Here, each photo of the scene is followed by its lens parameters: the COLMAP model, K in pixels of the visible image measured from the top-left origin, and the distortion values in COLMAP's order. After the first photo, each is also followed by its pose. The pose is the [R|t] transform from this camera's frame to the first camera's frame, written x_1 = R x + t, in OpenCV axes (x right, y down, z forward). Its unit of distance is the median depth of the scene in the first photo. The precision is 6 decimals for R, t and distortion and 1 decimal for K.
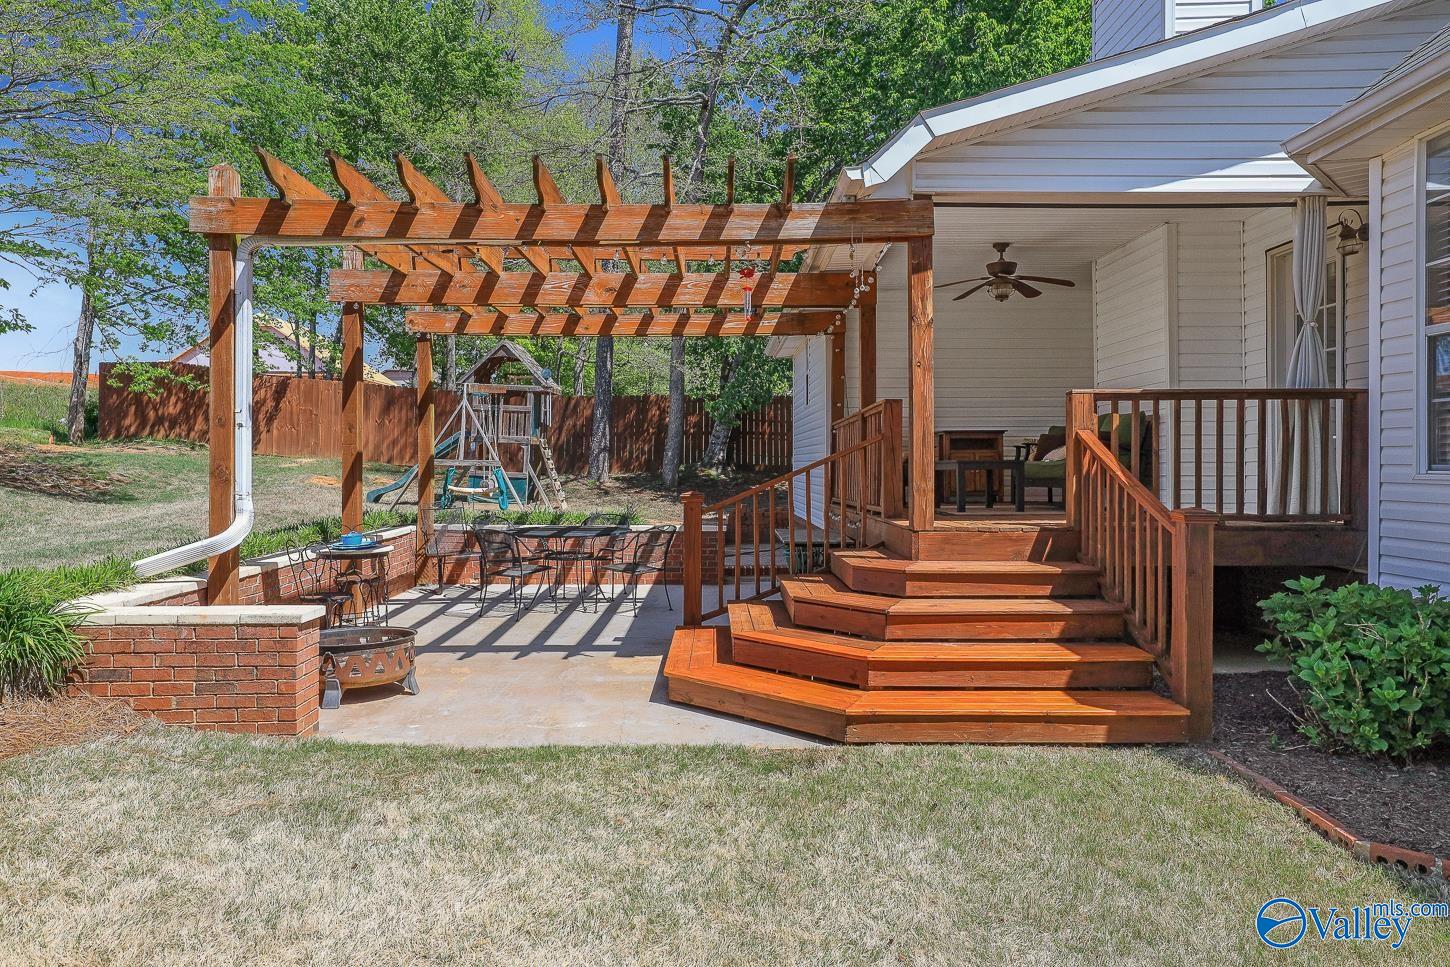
lens RADIAL K [[995.9, 0, 728.6], [0, 995.9, 458.5], [0, 0, 1]] dist [0.019920, 0.009211]
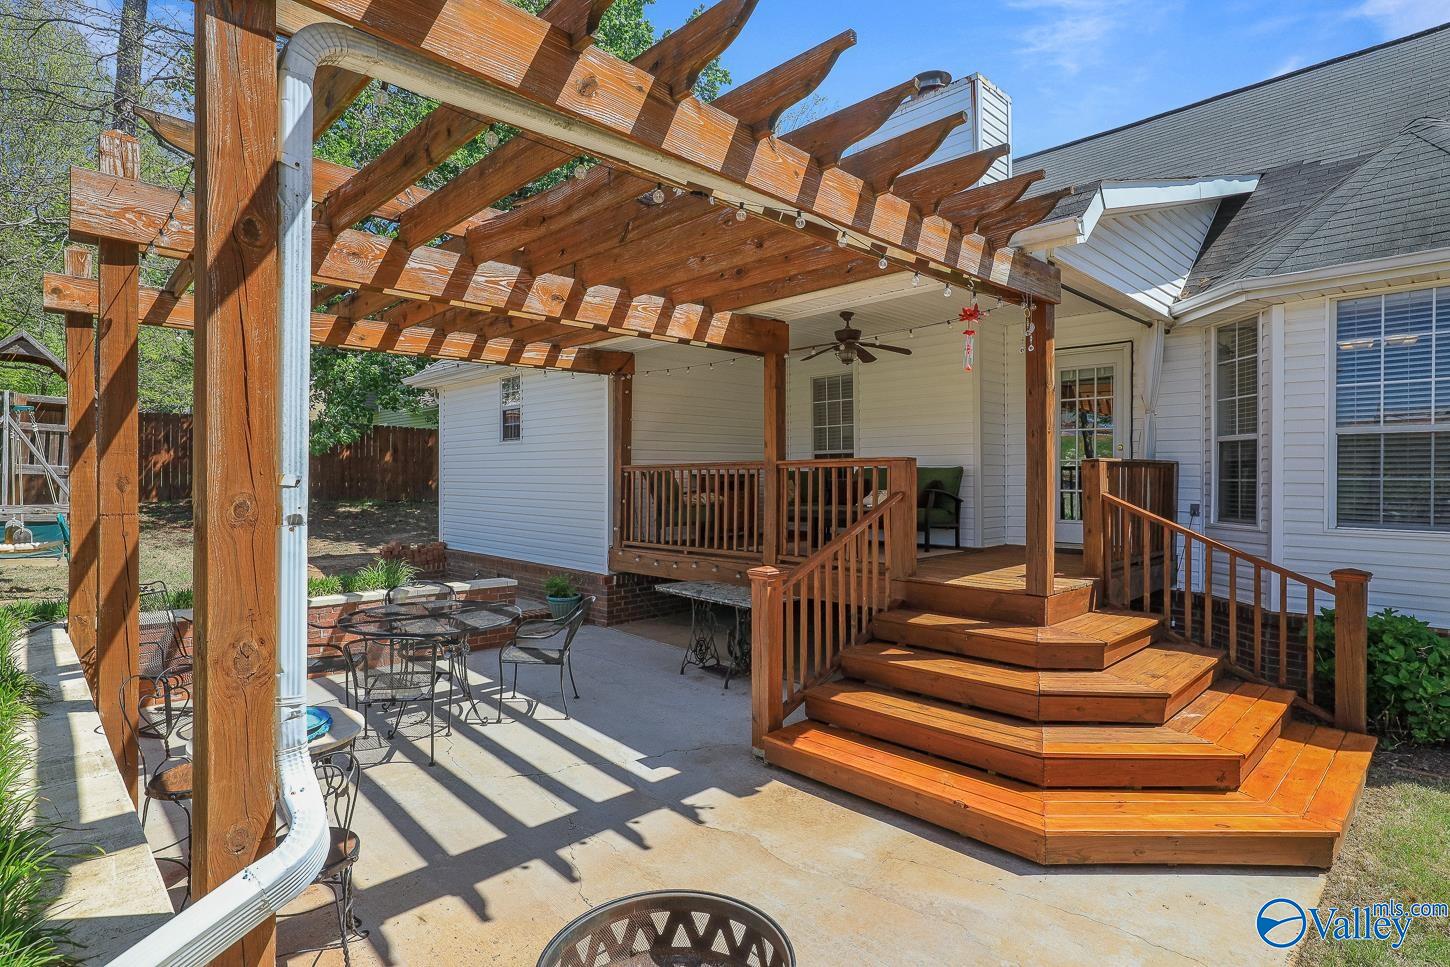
lens RADIAL K [[739.6, 0, 726.8], [0, 739.6, 485.3], [0, 0, 1]] dist [-0.013451, 0.002367]
pose [[0.727720, -0.009601, 0.685807, -0.554182], [-0.004802, 0.999806, 0.019092, -0.052128], [-0.685857, -0.017187, 0.727533, 0.682374]]
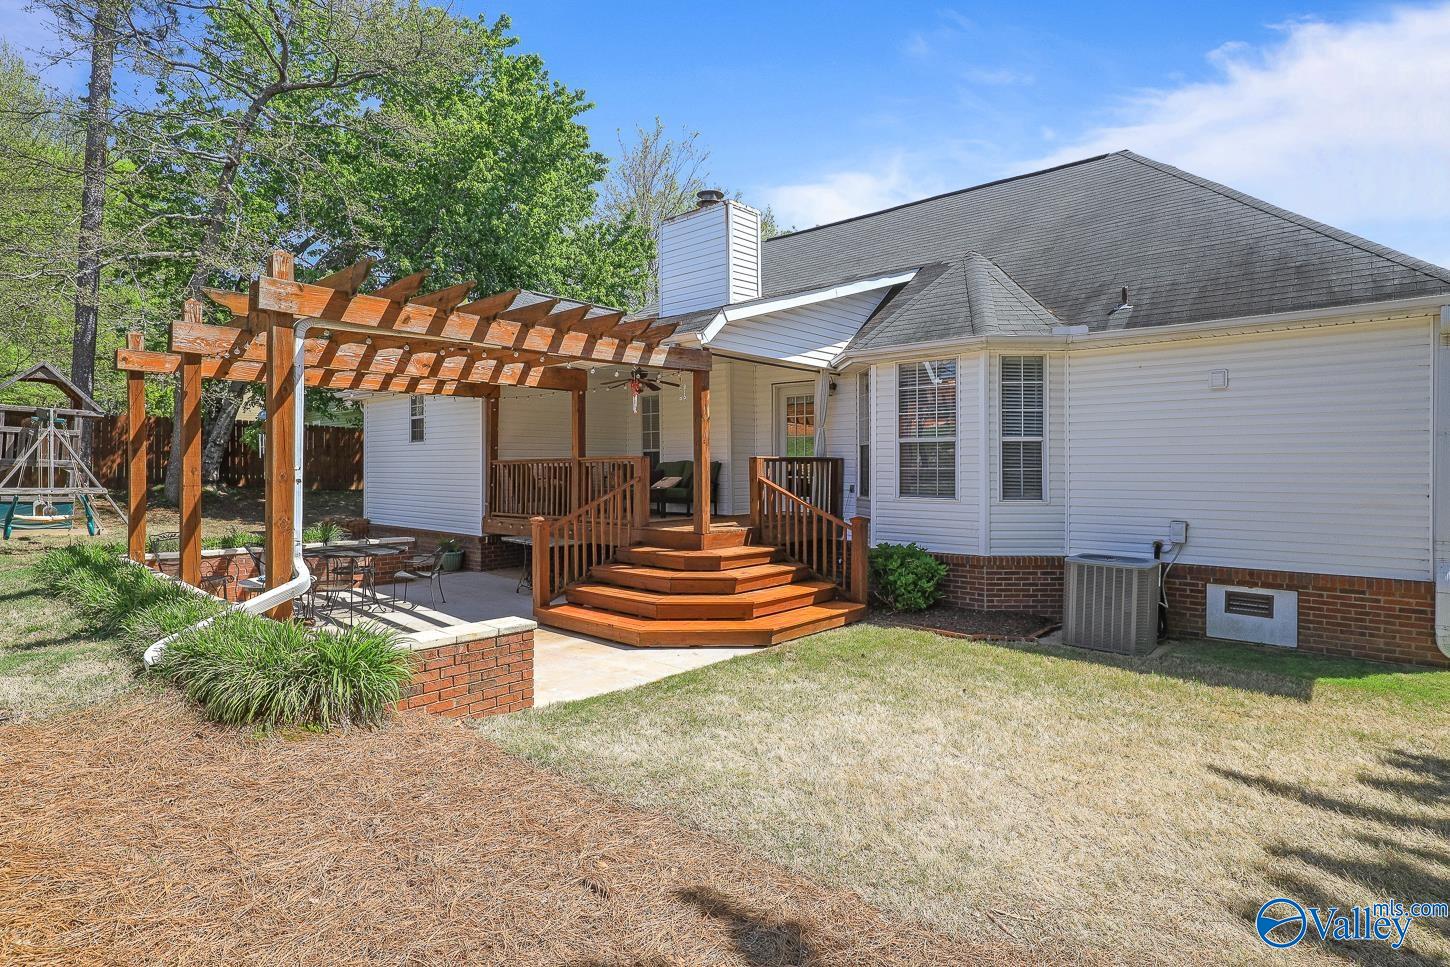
lens RADIAL K [[739.6, 0, 721.3], [0, 739.6, 474.2], [0, 0, 1]] dist [-0.013451, 0.002367]
pose [[0.678830, -0.007146, 0.734261, -0.772223], [-0.003947, 0.999903, 0.013381, -0.053826], [-0.734285, -0.011981, 0.678736, 0.068452]]
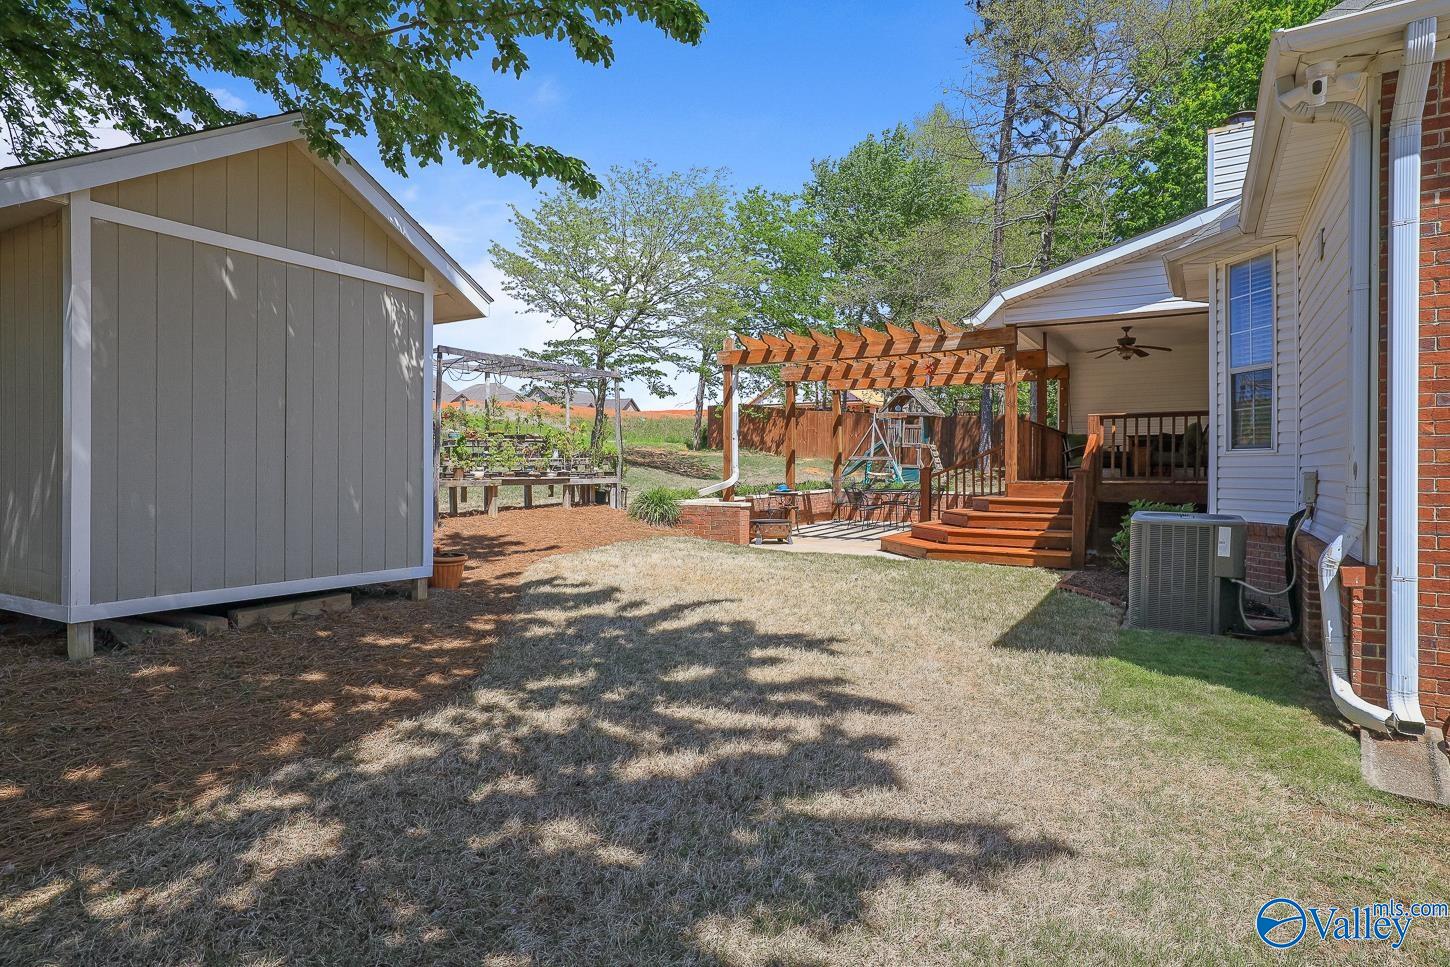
lens RADIAL K [[811.3, 0, 727.9], [0, 811.3, 473.8], [0, 0, 1]] dist [-0.005601, -0.000561]
pose [[0.851713, 0.006804, -0.523964, 0.586030], [-0.000767, 0.999931, 0.011737, 0.032277], [0.524008, -0.009594, 0.851660, -0.776433]]
